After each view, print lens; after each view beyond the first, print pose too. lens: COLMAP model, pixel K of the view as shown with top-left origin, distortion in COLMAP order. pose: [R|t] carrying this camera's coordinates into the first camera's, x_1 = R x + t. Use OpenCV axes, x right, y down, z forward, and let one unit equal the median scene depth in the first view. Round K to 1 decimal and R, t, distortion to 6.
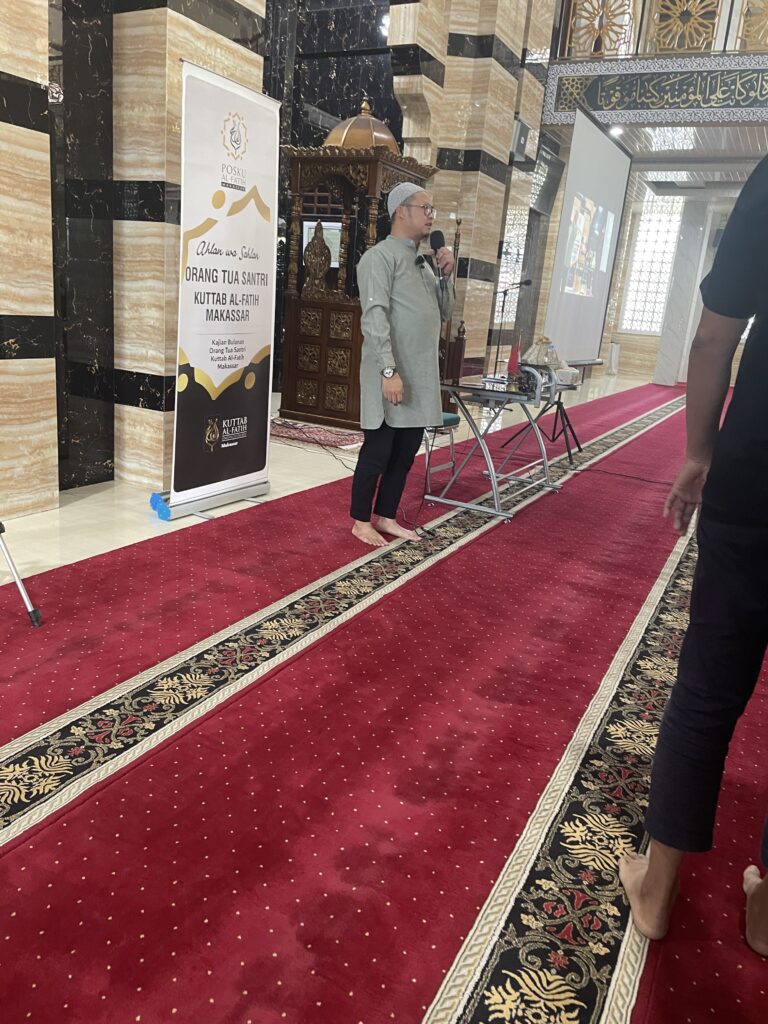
lens RADIAL K [[774.8, 0, 358.0], [0, 774.8, 513.7], [0, 0, 1]] dist [0.080864, -0.092493]
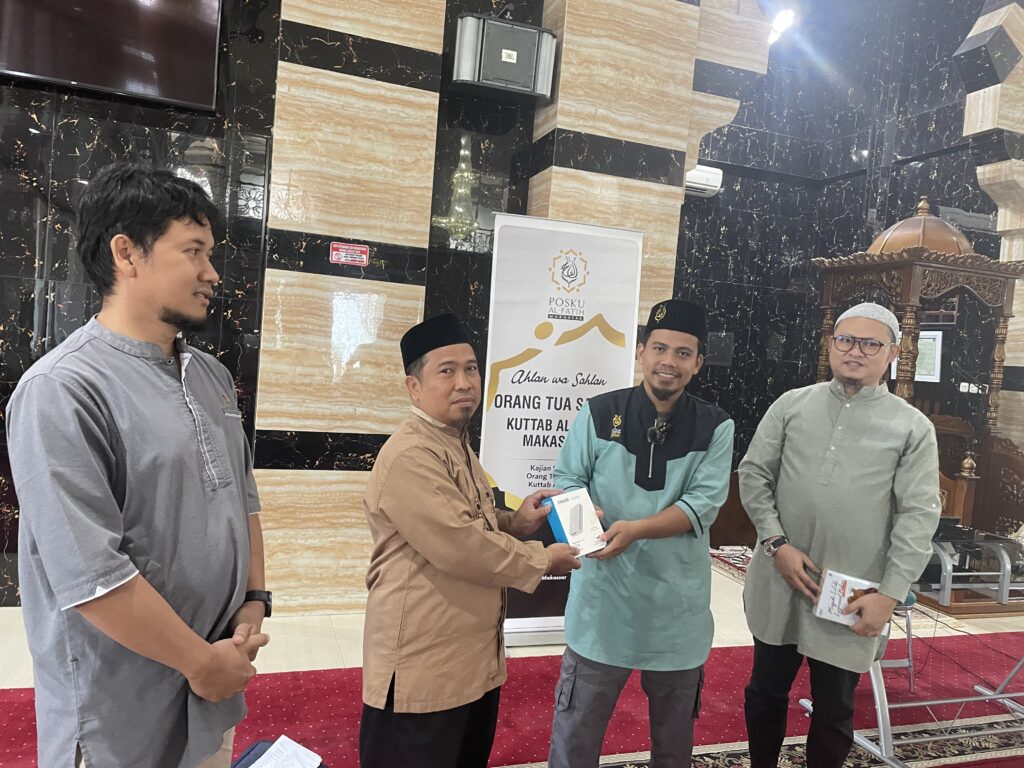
lens RADIAL K [[774.8, 0, 502.4], [0, 774.8, 393.0], [0, 0, 1]] dist [0.080864, -0.092493]
pose [[0.734502, 0.012559, -0.678491, 0.430081], [-0.198851, 0.959923, -0.197498, -0.111319], [0.648819, 0.279981, 0.707563, 0.271114]]
